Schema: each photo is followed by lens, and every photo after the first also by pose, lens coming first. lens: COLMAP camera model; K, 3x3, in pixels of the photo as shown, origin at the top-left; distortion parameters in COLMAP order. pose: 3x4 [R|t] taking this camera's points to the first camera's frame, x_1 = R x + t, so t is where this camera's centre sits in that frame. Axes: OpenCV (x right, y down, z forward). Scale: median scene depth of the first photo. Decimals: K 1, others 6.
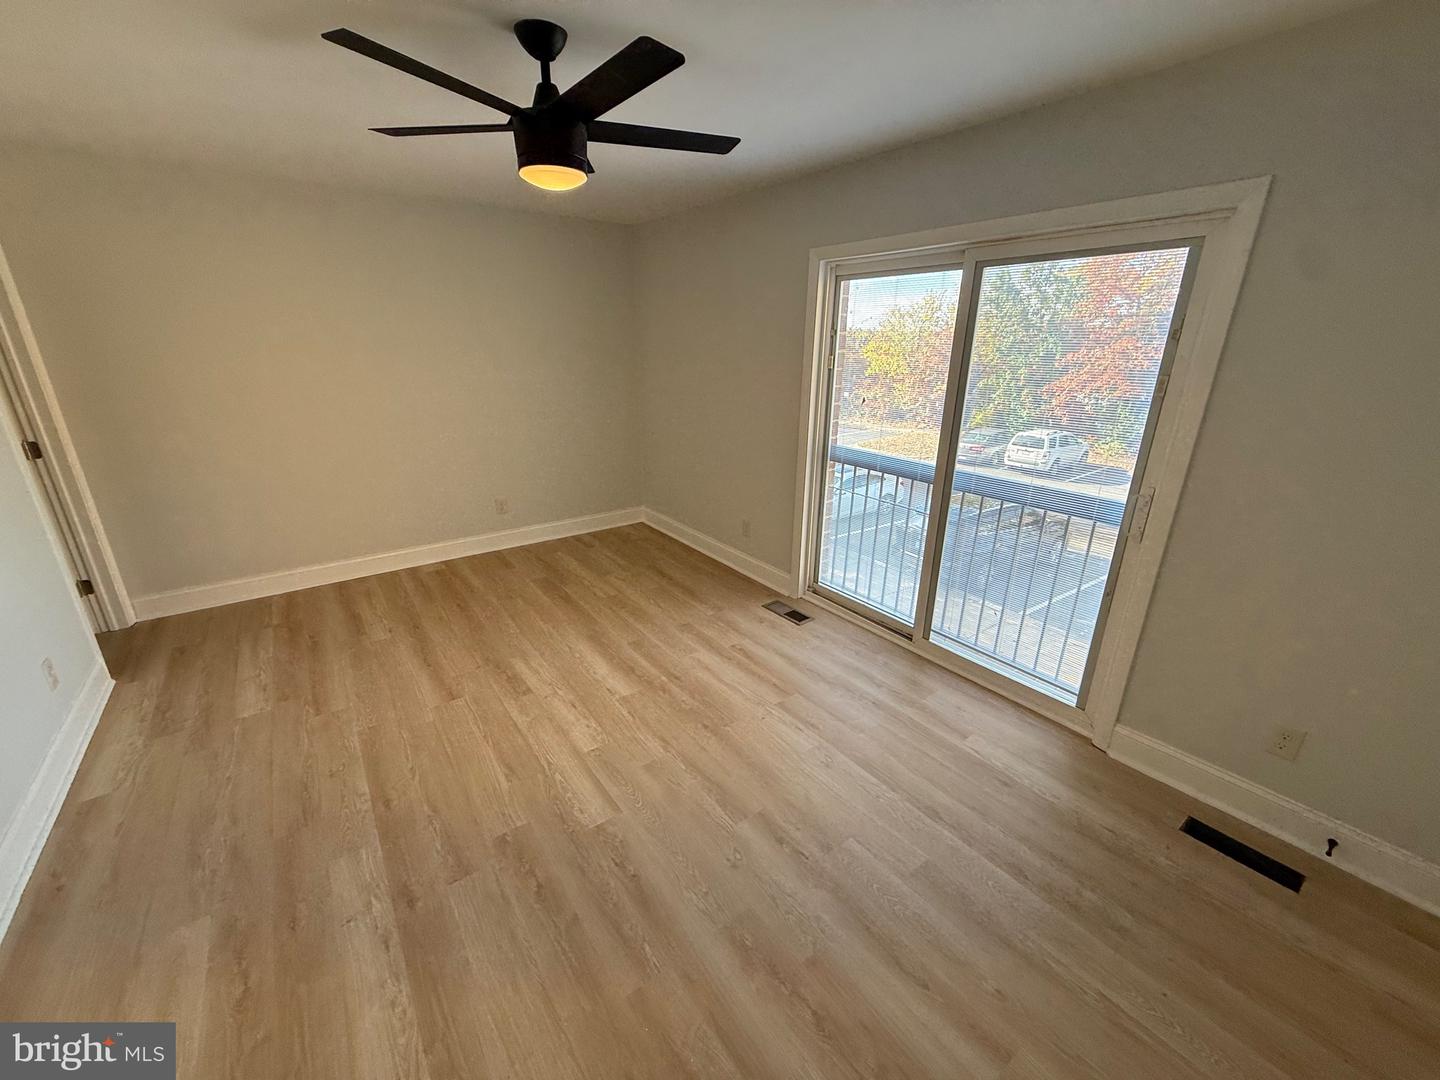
lens RADIAL K [[573.9, 0, 706.8], [0, 573.9, 533.9], [0, 0, 1]] dist [-0.000870, 0.000192]
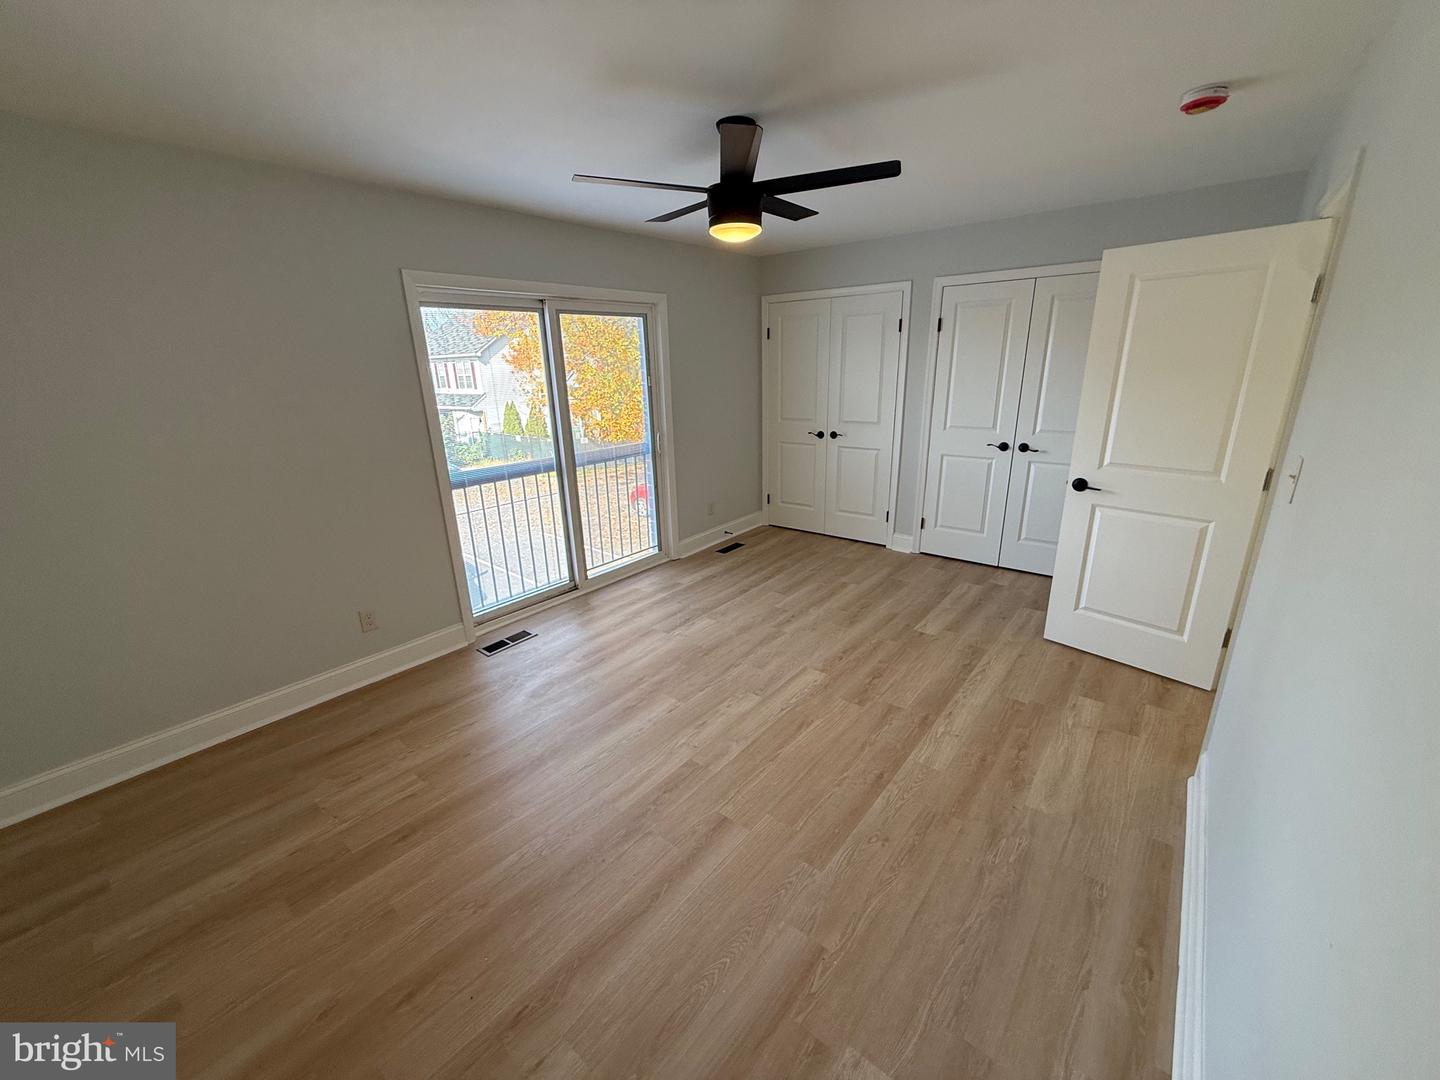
lens RADIAL K [[573.9, 0, 709.1], [0, 573.9, 543.7], [0, 0, 1]] dist [-0.000870, 0.000192]
pose [[-0.245062, -0.296751, 0.922975, -1.277819], [0.334340, 0.867737, 0.367763, -0.407820], [-0.910034, 0.398712, -0.113434, 1.168046]]
